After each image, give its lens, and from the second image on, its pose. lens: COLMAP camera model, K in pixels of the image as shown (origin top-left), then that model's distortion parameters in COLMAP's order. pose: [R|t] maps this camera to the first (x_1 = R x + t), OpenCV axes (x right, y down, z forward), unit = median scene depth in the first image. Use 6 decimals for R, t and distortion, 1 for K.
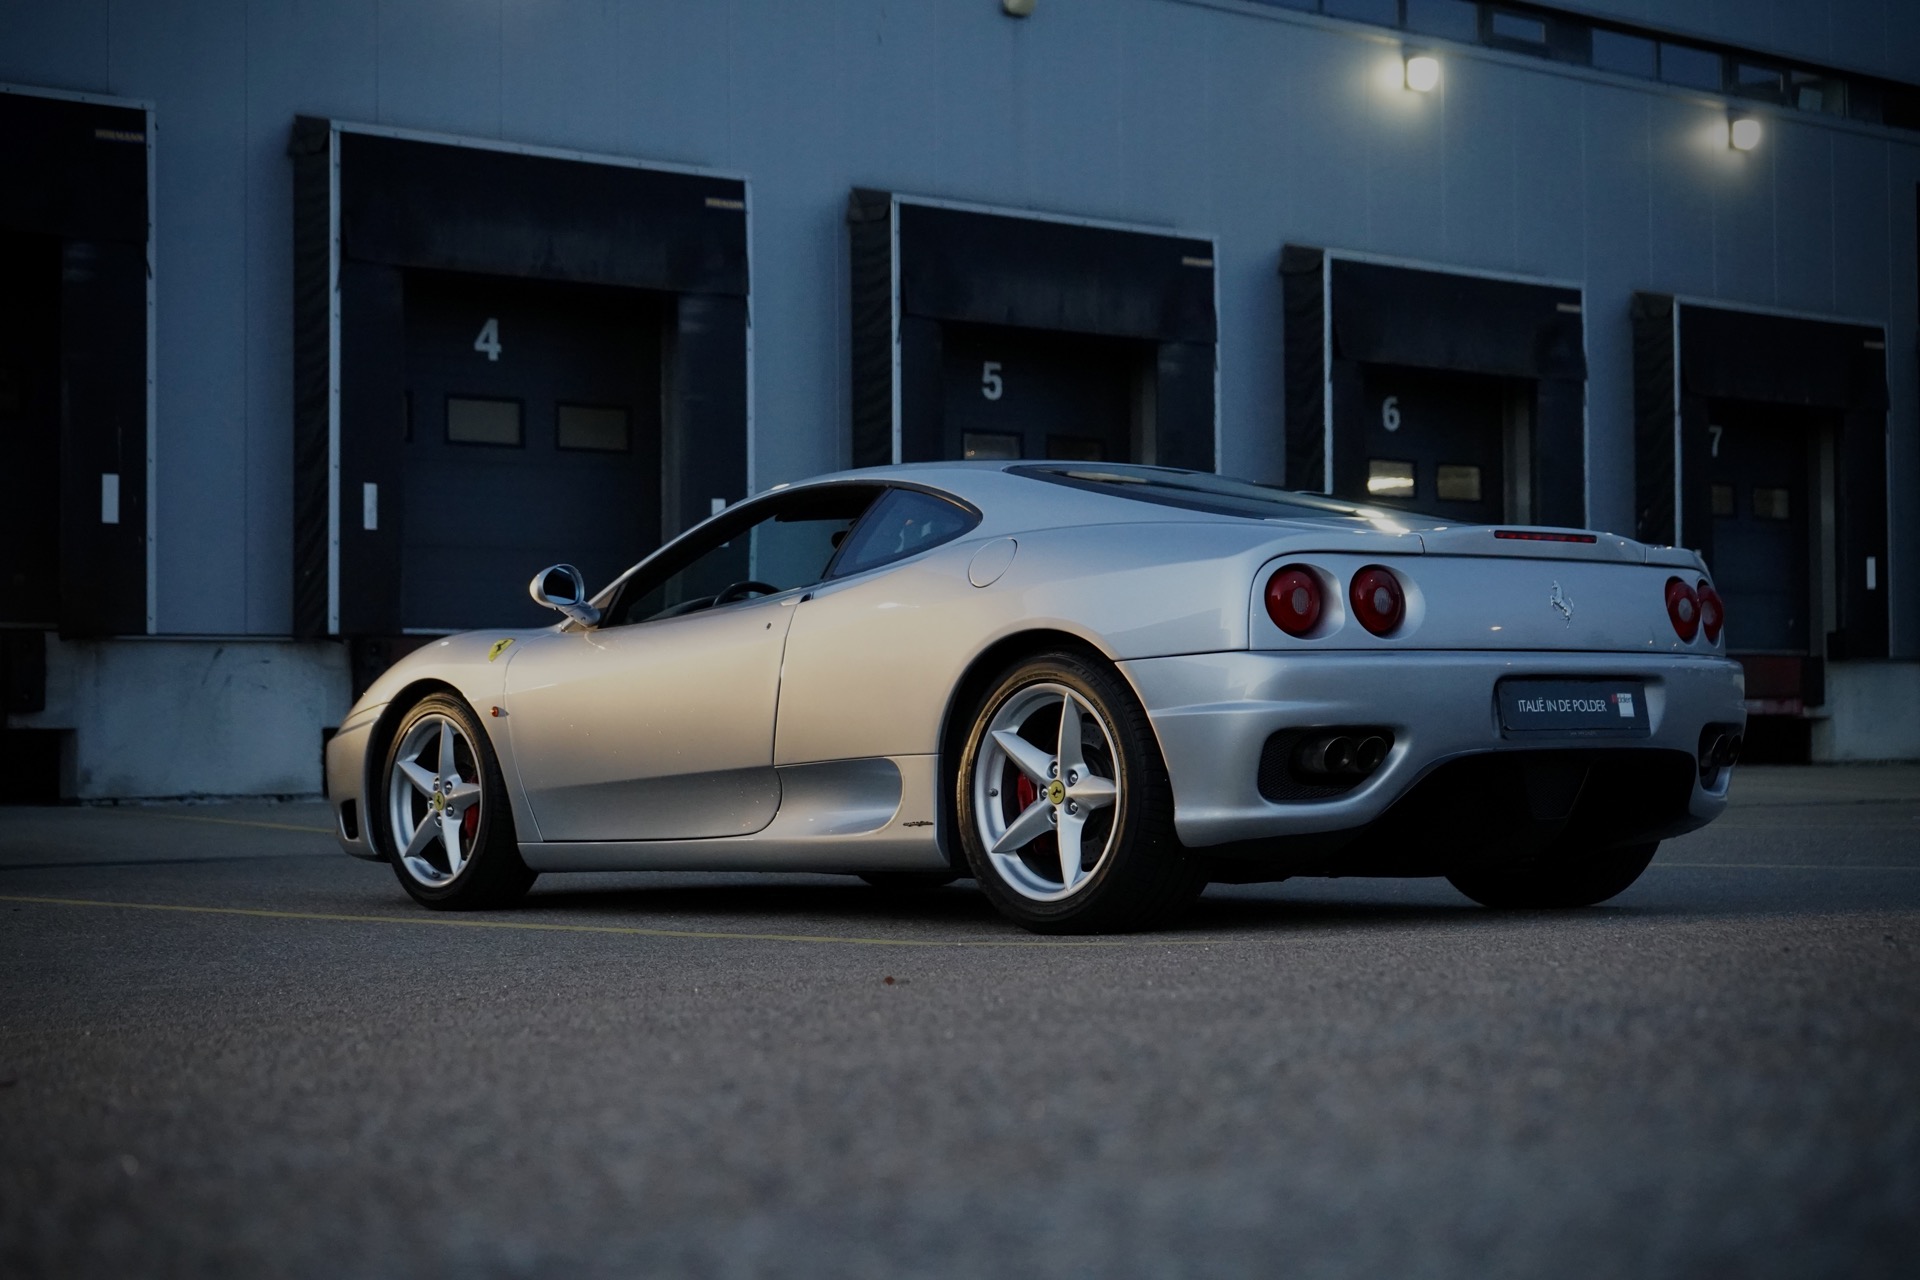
lens RADIAL K [[3289.8, 0, 959.1], [0, 3289.8, 640.4], [0, 0, 1]] dist [-0.229792, 0.000000]
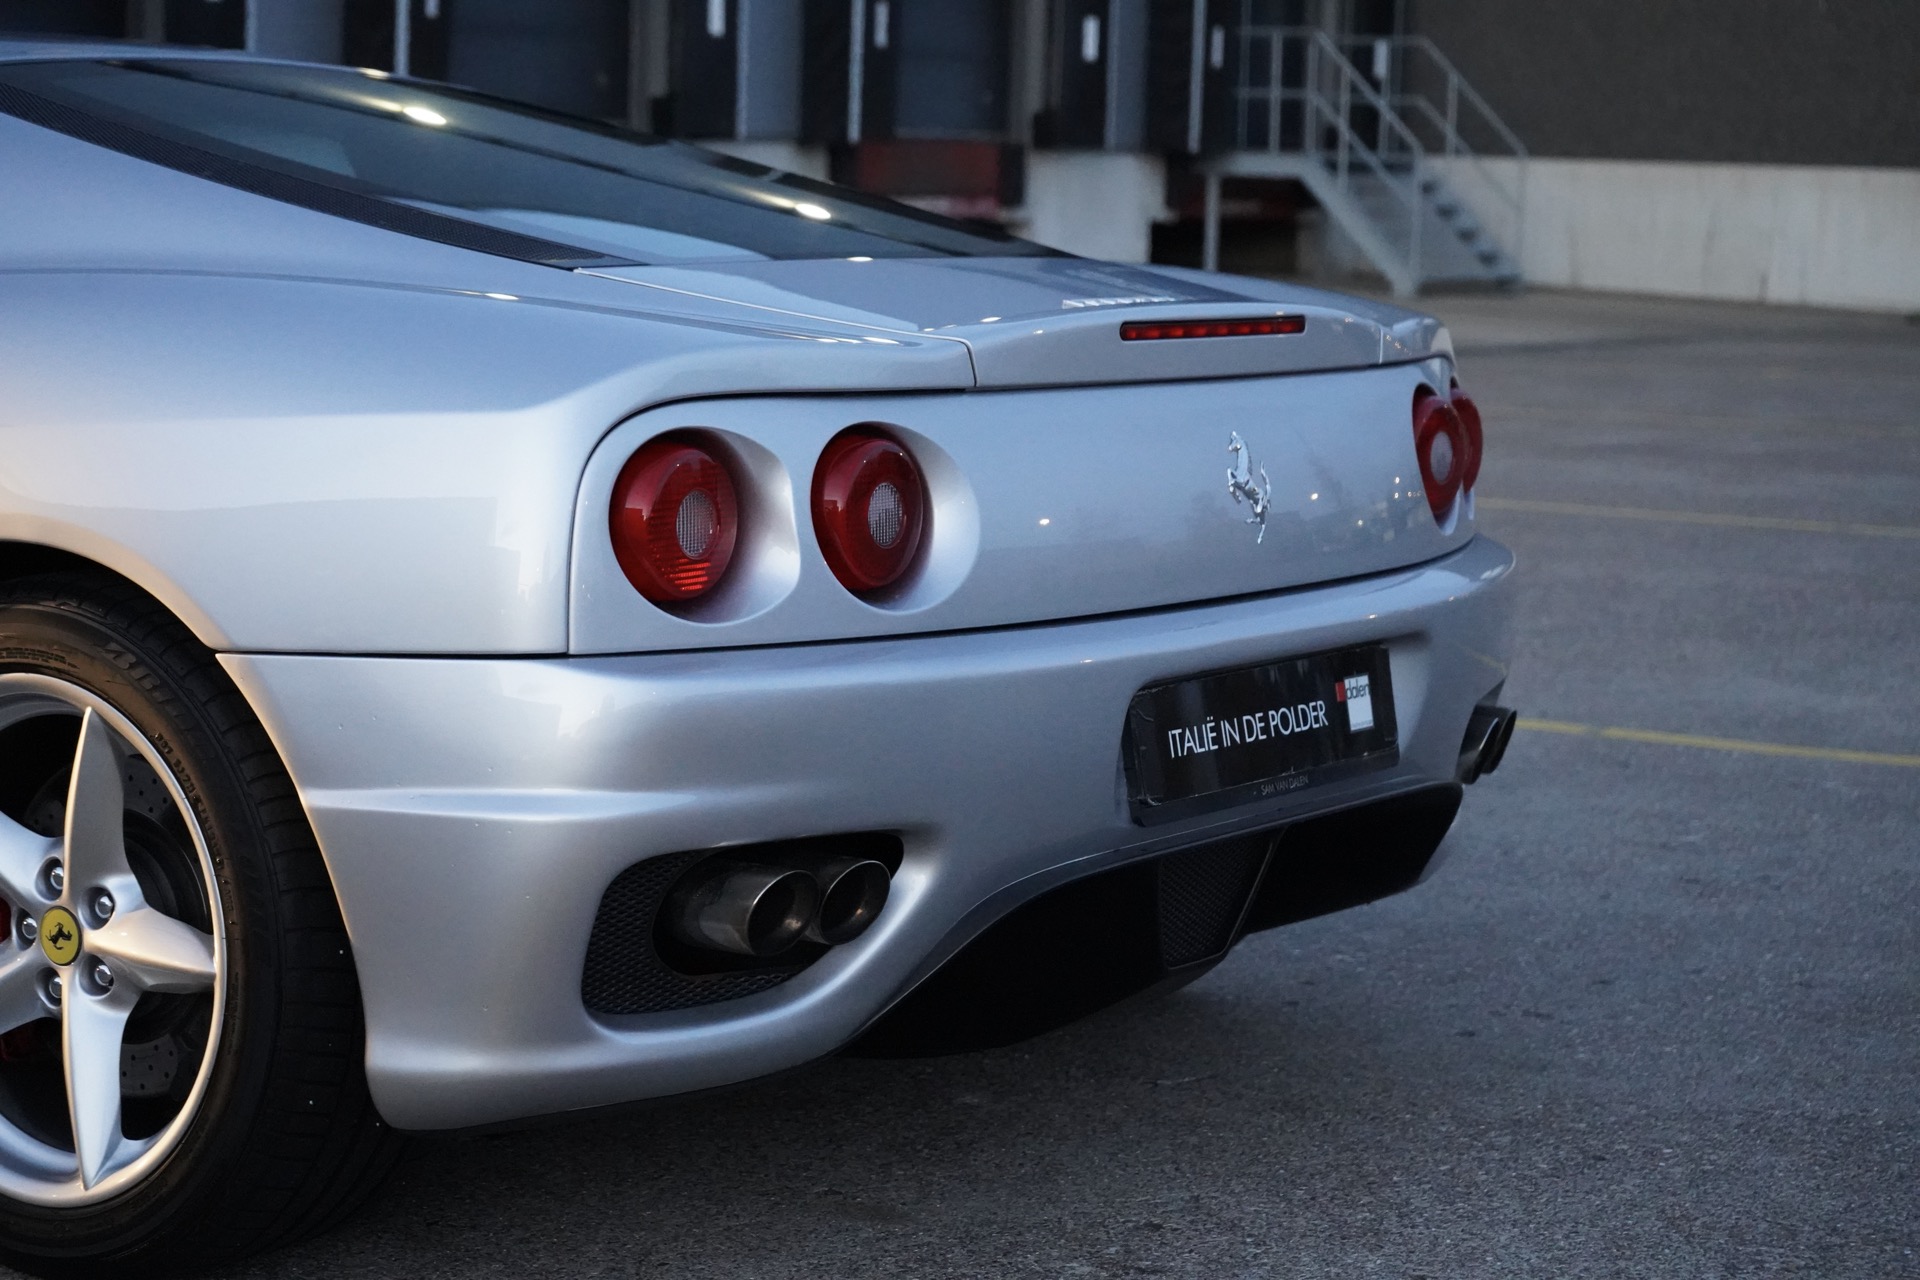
lens RADIAL K [[3796.5, 0, 960.7], [0, 3796.5, 641.2], [0, 0, 1]] dist [-0.038900, 0.000000]
pose [[0.962466, 0.004290, 0.271368, 0.009509], [-0.046816, 0.987511, 0.150433, -0.066836], [-0.267333, -0.157491, 0.950647, 0.533157]]
